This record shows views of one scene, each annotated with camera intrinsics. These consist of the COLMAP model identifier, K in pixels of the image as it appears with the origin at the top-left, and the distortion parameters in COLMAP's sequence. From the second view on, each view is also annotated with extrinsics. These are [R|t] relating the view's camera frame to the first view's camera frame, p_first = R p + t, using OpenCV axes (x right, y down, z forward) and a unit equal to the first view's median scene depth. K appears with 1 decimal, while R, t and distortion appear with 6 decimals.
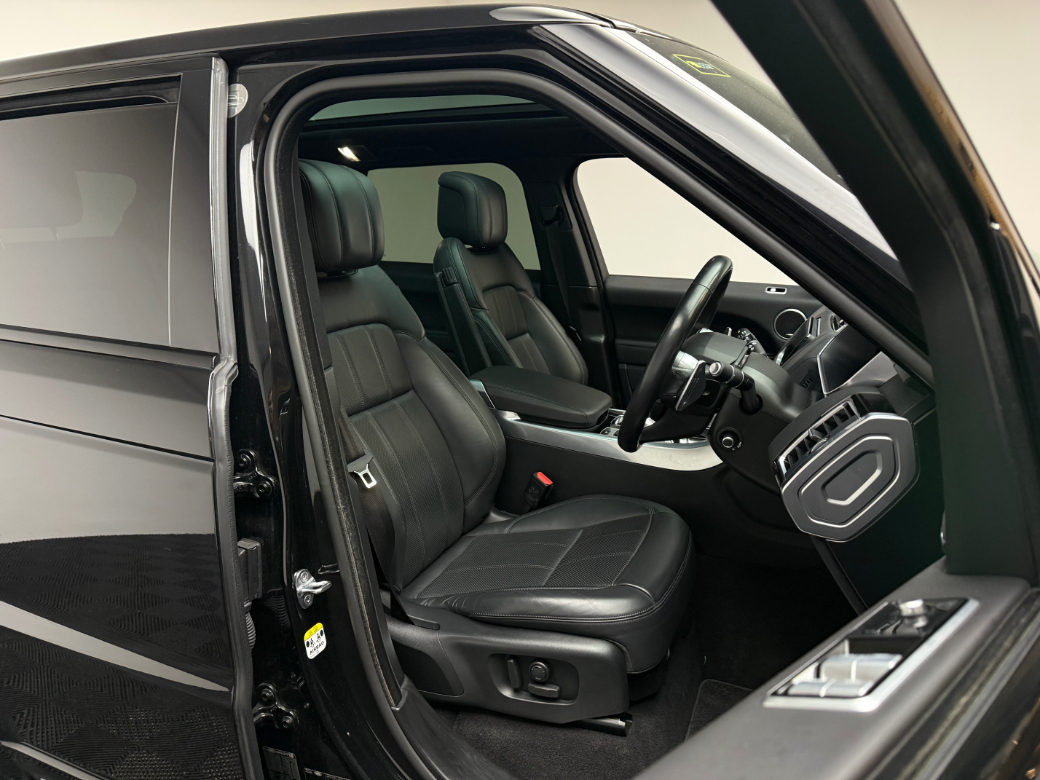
lens RADIAL K [[728.5, 0, 520.0], [0, 728.5, 390.0], [0, 0, 1]] dist [0.081825, -0.161867]
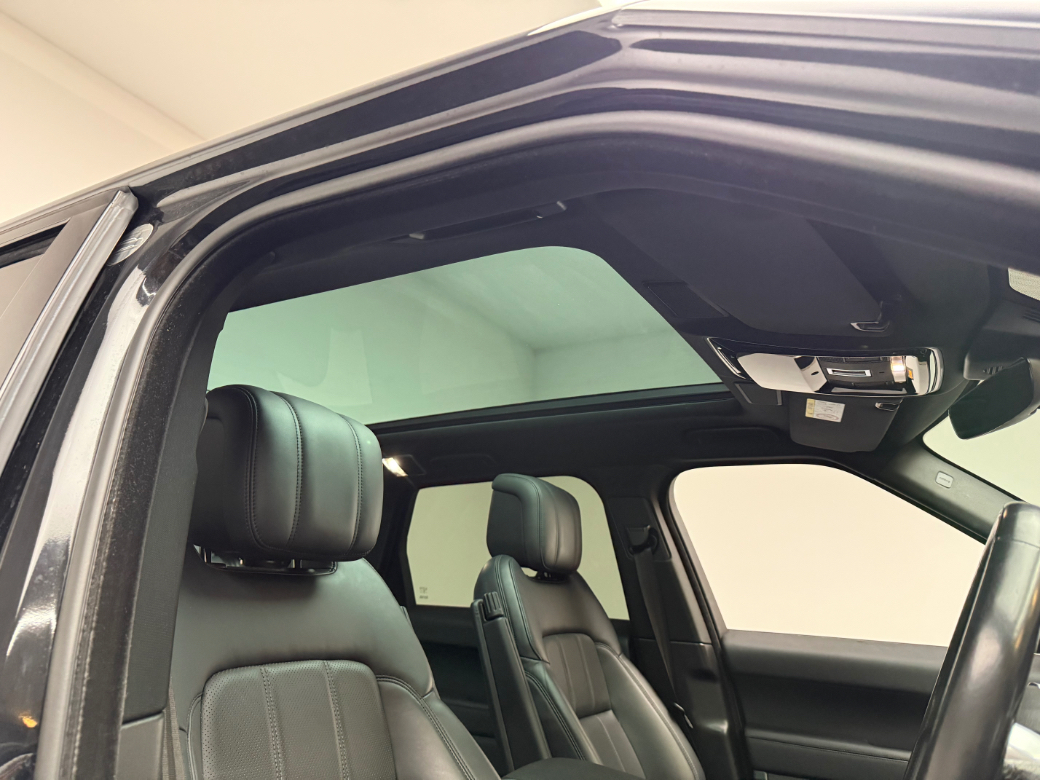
lens RADIAL K [[728.5, 0, 520.0], [0, 728.5, 390.0], [0, 0, 1]] dist [0.081825, -0.161867]
pose [[0.992898, -0.000386, -0.118967, 0.008413], [-0.058464, 0.869334, -0.490755, 0.002565], [0.103612, 0.494225, 0.863138, 0.269977]]
